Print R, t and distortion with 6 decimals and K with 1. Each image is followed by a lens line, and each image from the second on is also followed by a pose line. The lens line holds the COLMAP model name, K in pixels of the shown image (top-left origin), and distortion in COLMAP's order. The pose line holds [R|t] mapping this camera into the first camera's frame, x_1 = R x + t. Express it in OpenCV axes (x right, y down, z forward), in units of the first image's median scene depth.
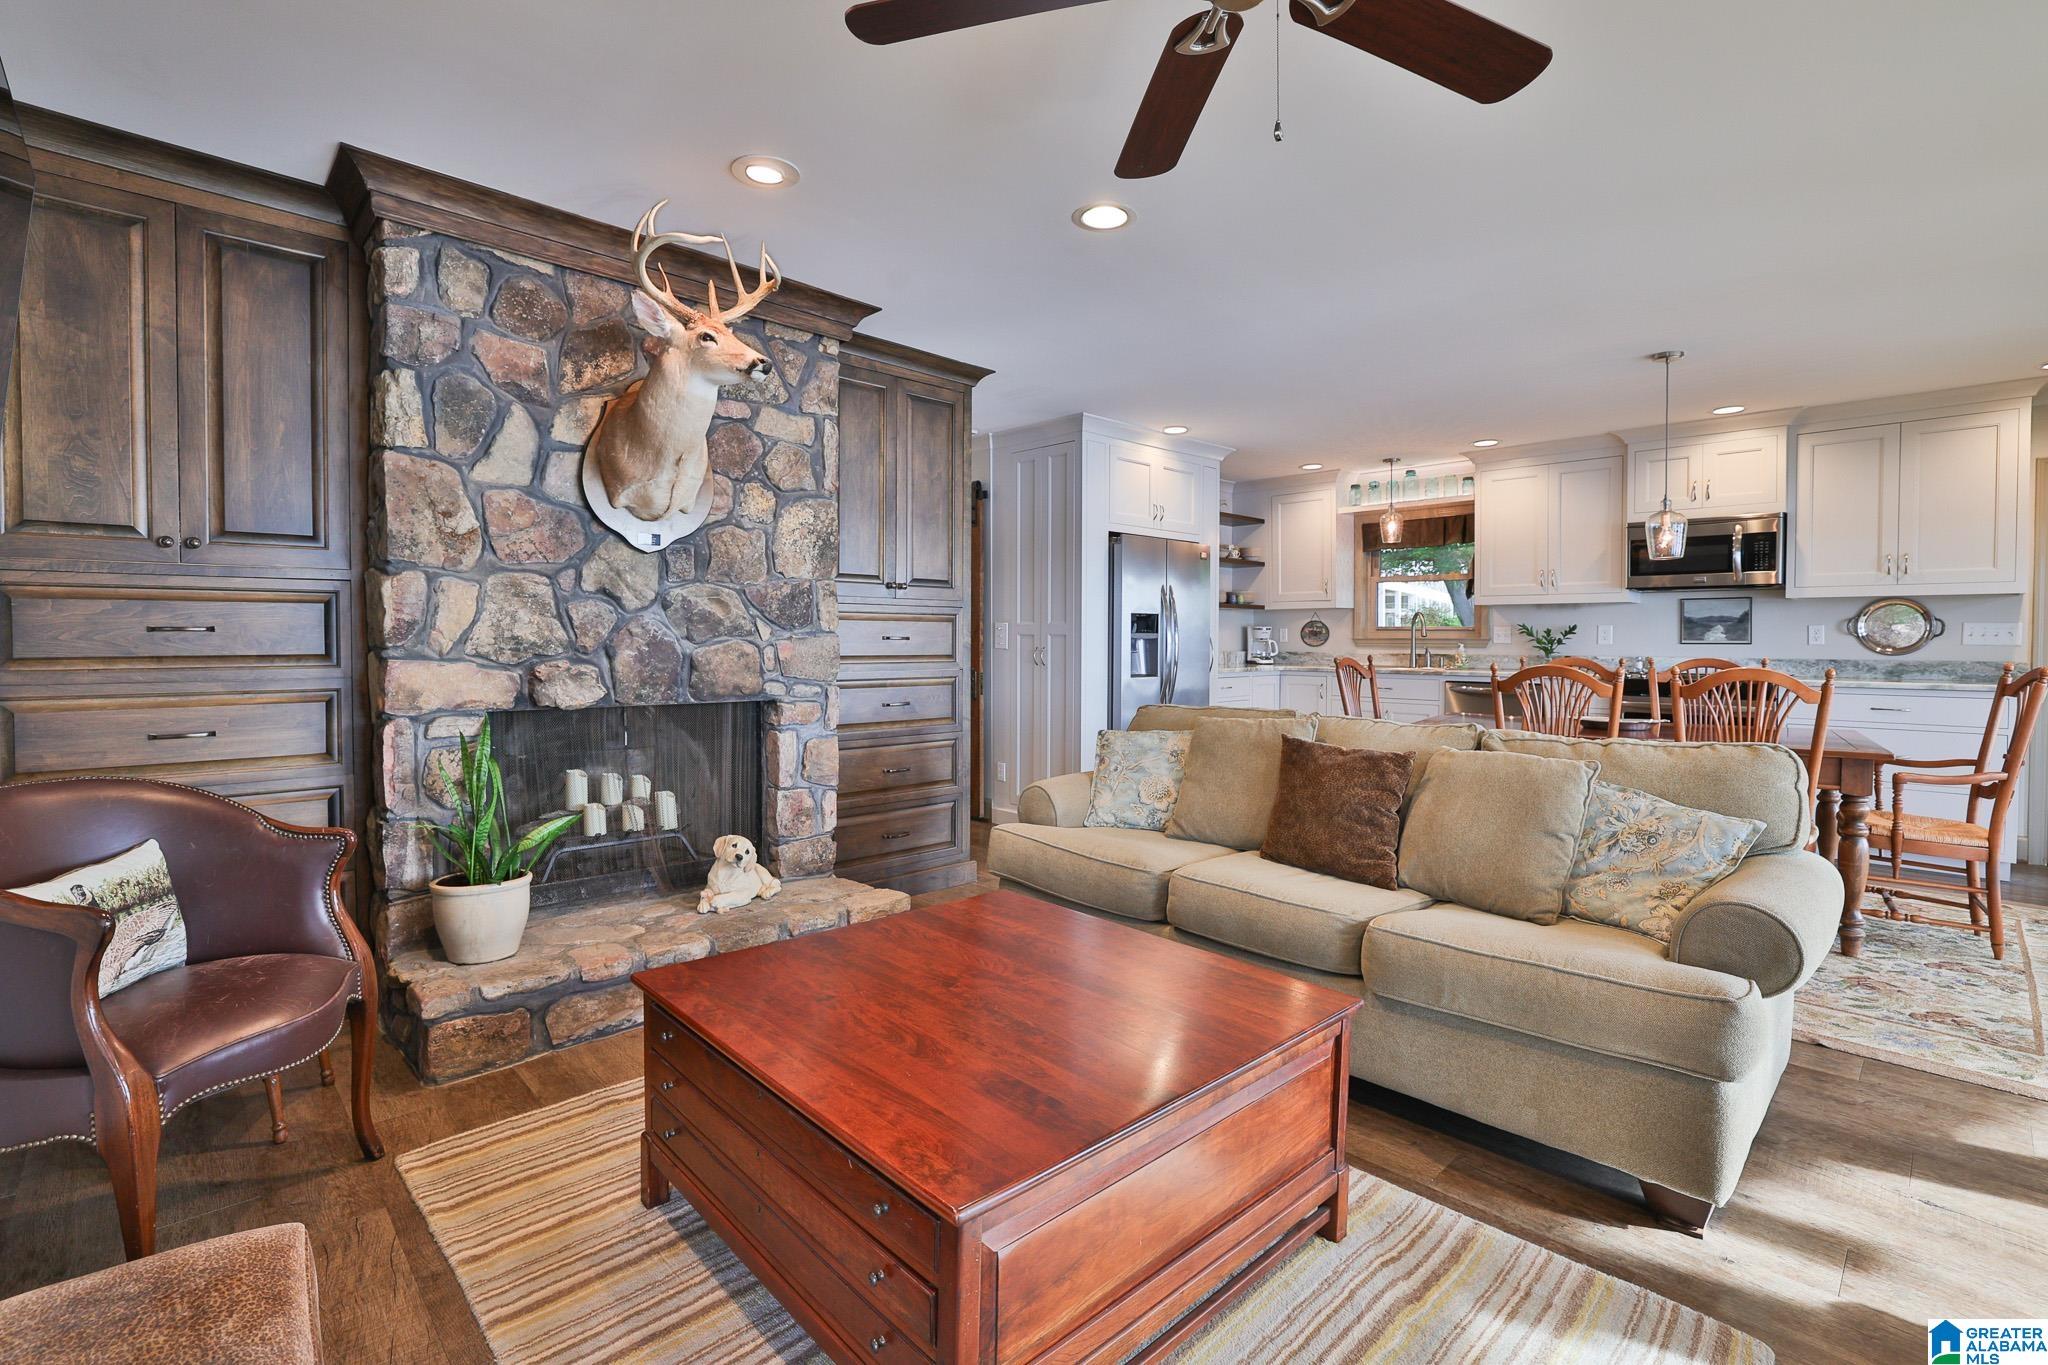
lens RADIAL K [[939.8, 0, 1000.1], [0, 939.8, 656.8], [0, 0, 1]] dist [-0.042164, 0.015505]
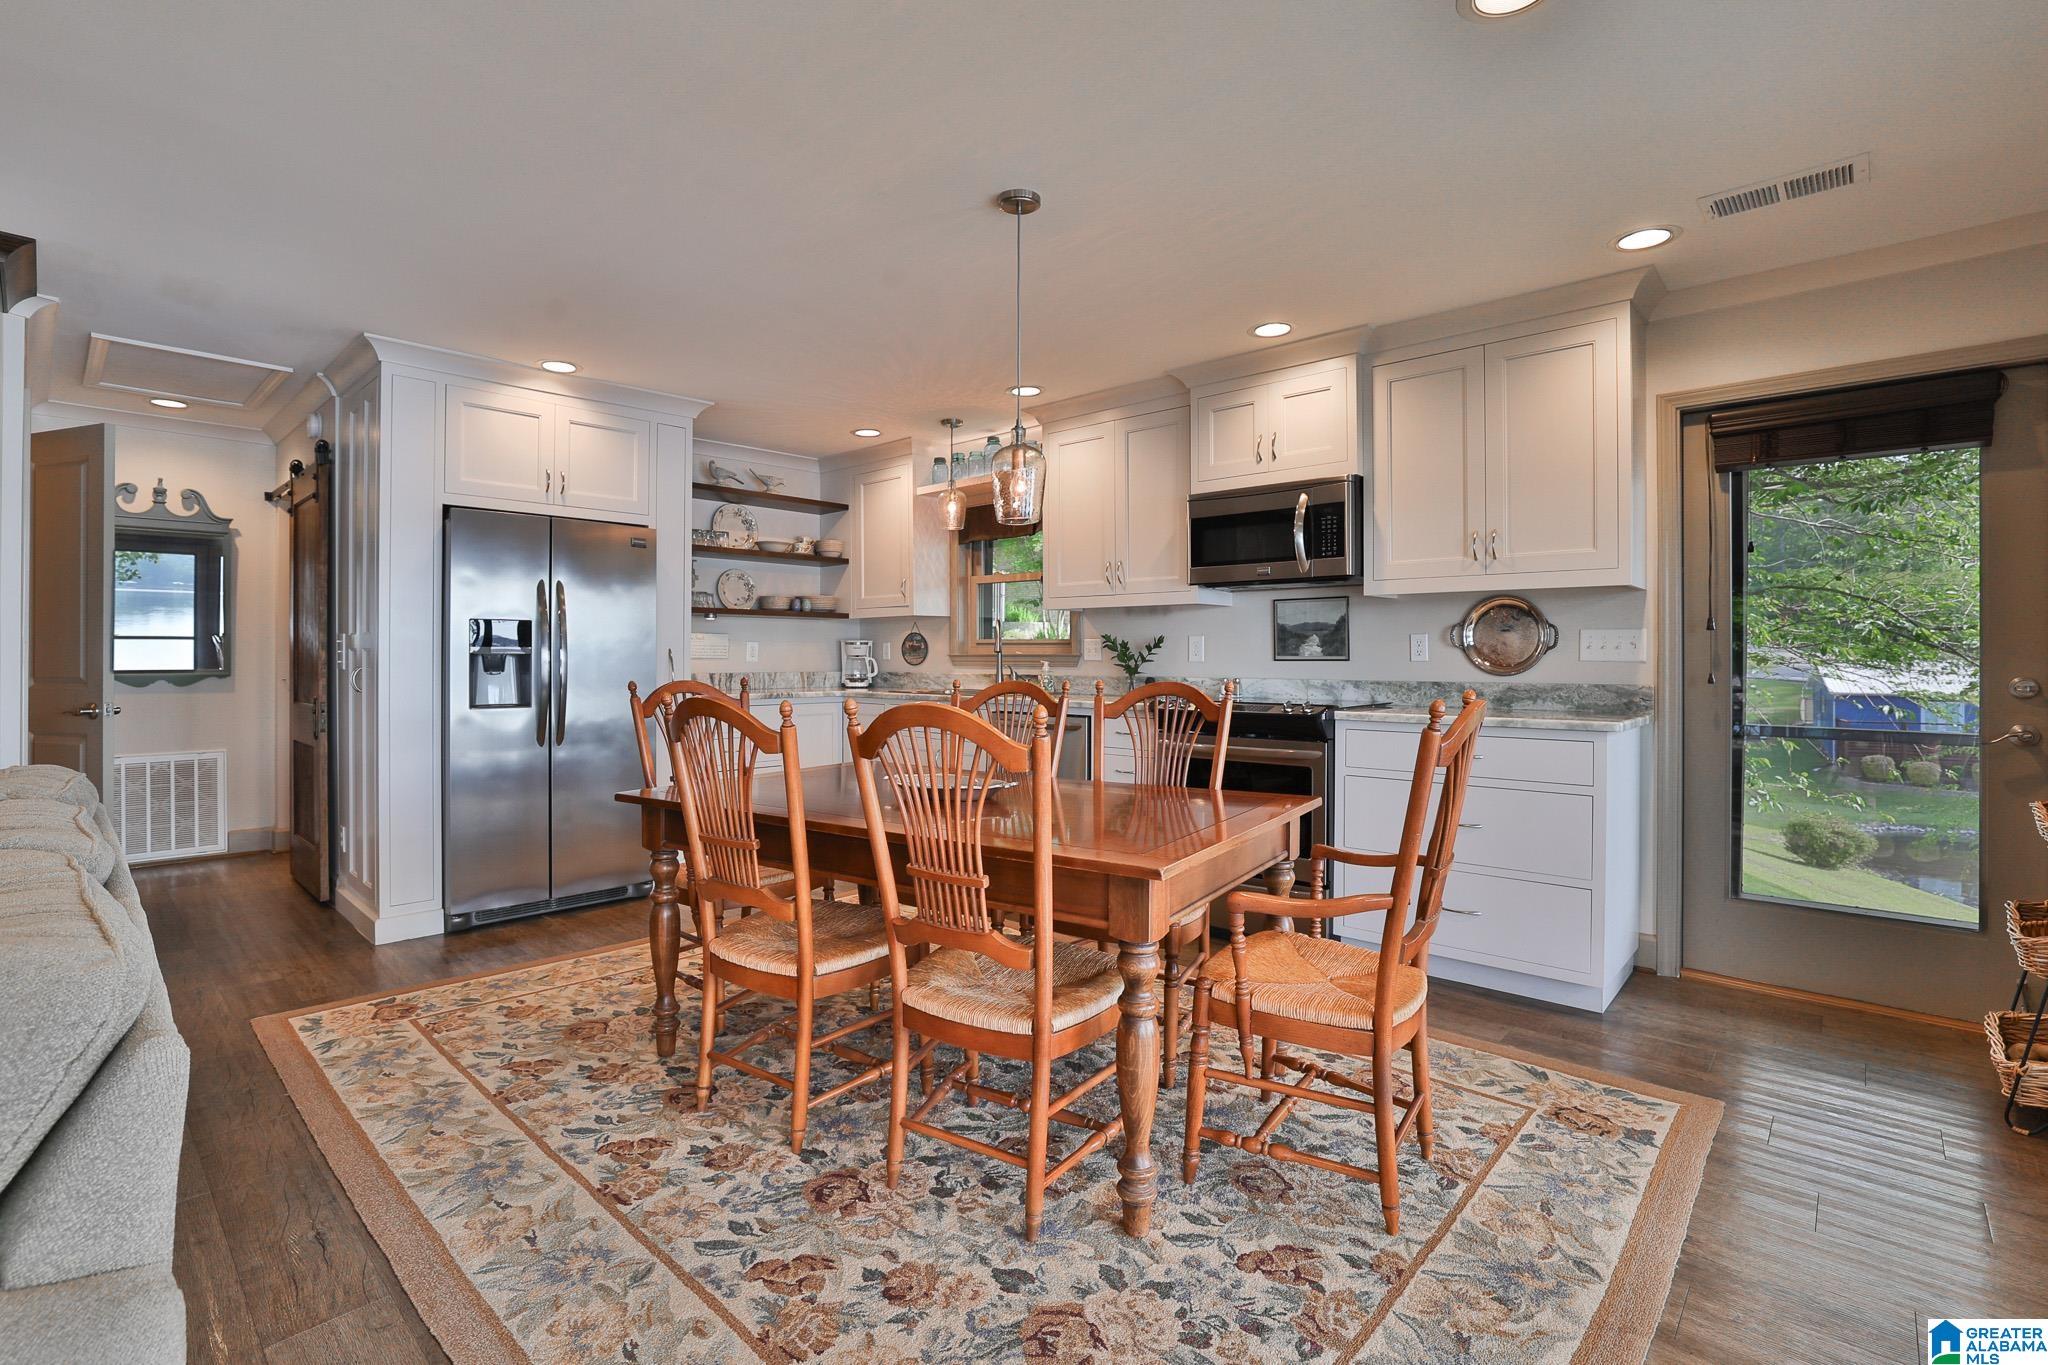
lens RADIAL K [[939.8, 0, 1000.1], [0, 939.8, 656.8], [0, 0, 1]] dist [-0.042164, 0.015505]
pose [[0.998351, 0.000018, 0.057409, 0.534259], [0.001187, 0.999780, -0.020958, -0.001976], [-0.057397, 0.020991, 0.998131, 0.296049]]
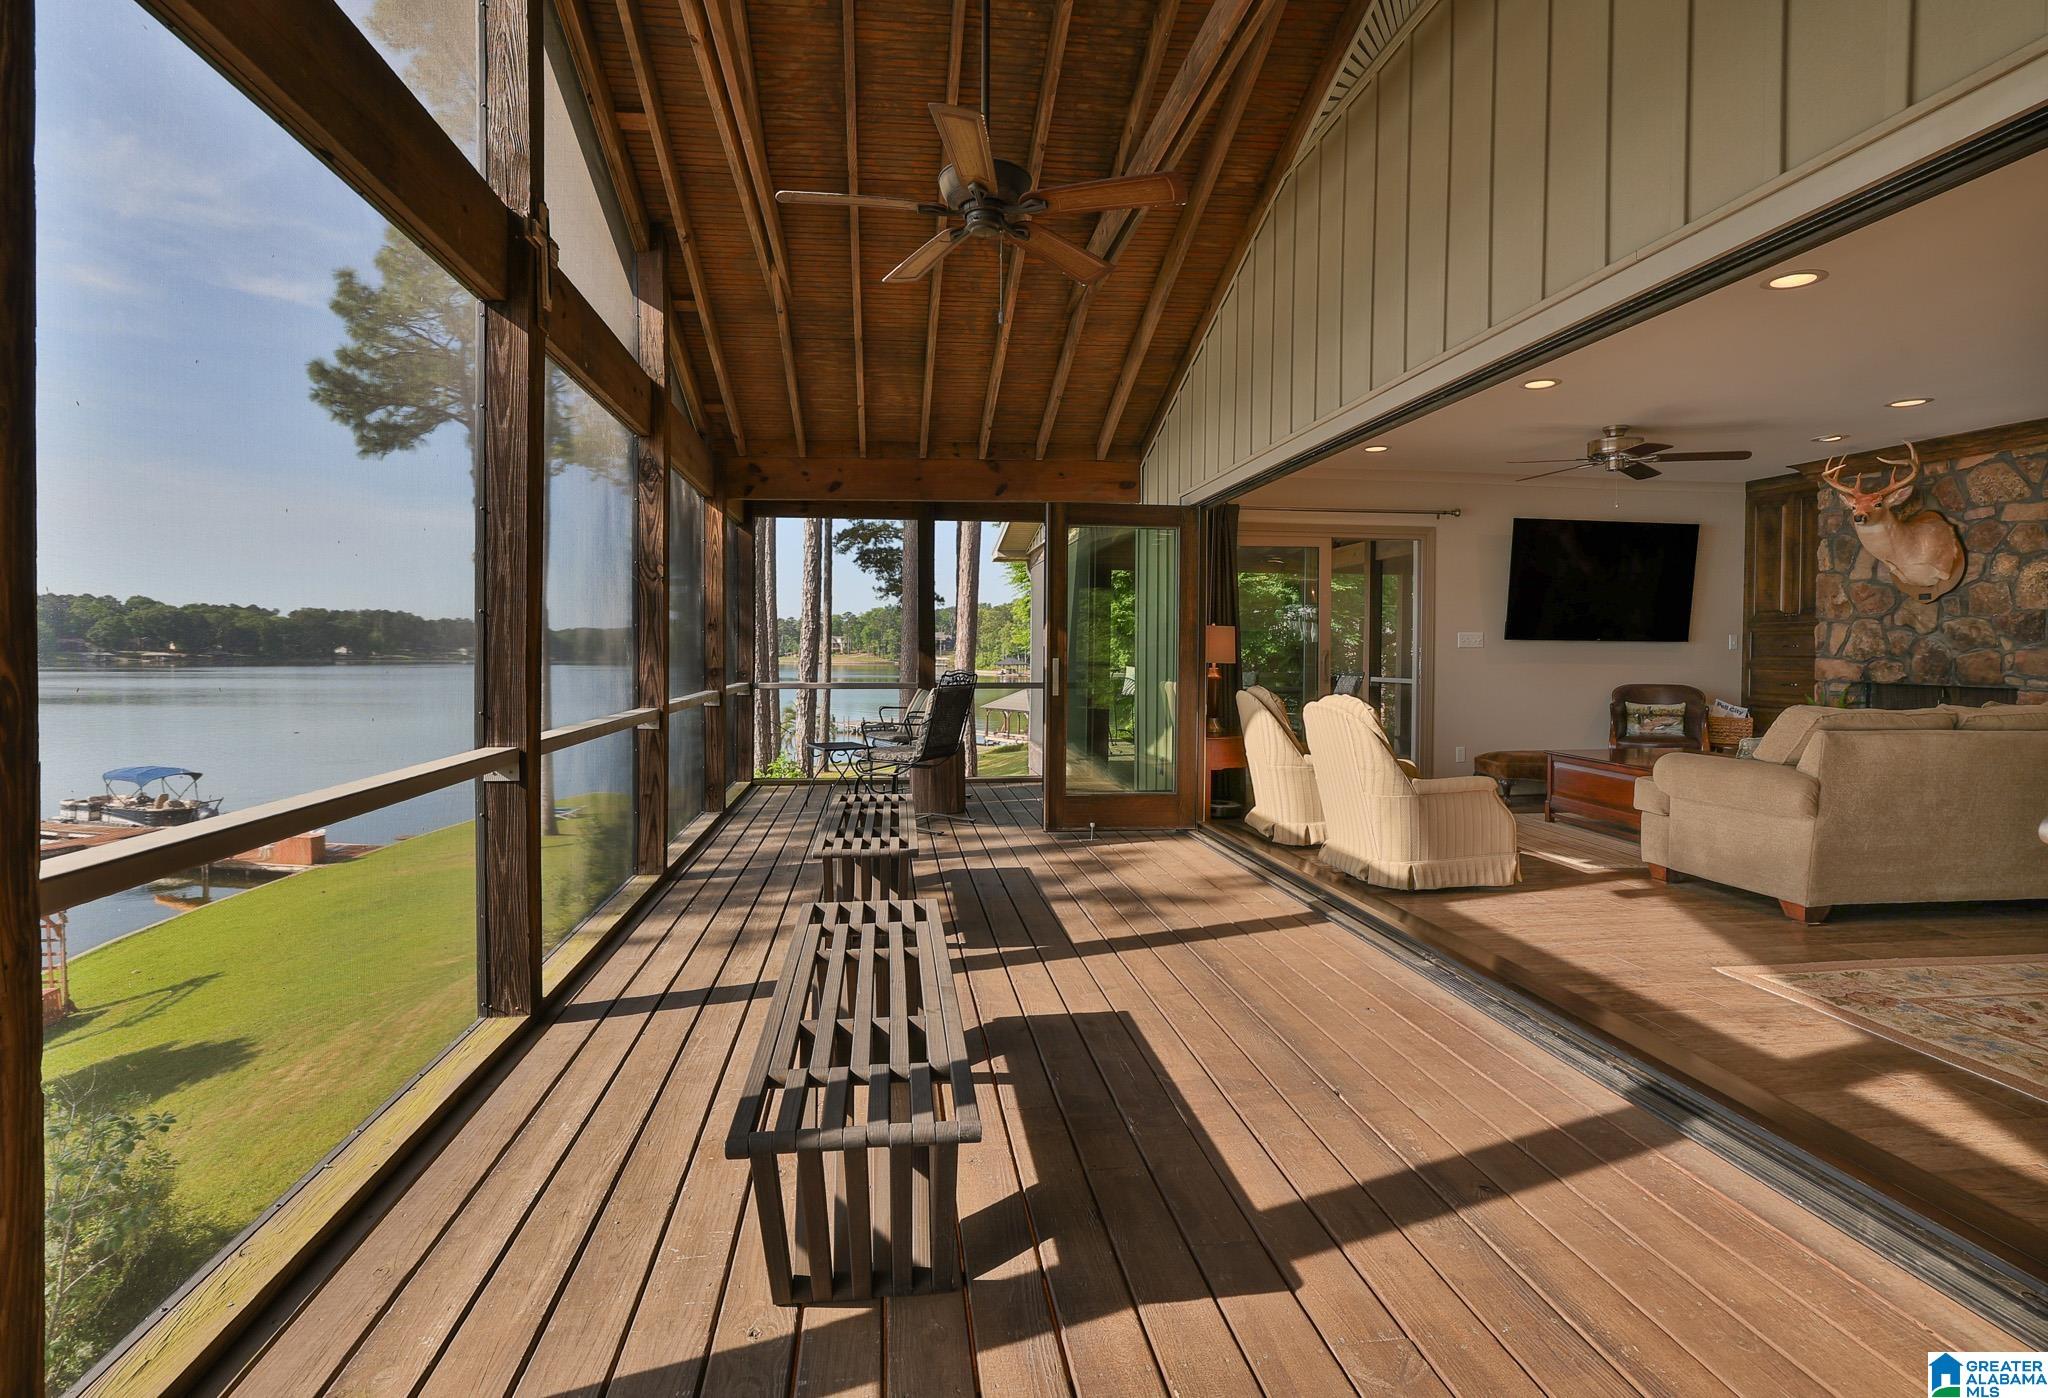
lens RADIAL K [[980.8, 0, 1030.9], [0, 980.8, 666.1], [0, 0, 1]] dist [0.000071, 0.000039]
pose [[-0.570349, 0.006817, -0.821374, 1.373562], [-0.025393, 0.999341, 0.025926, 0.005465], [0.821010, 0.035644, -0.569800, 0.391939]]
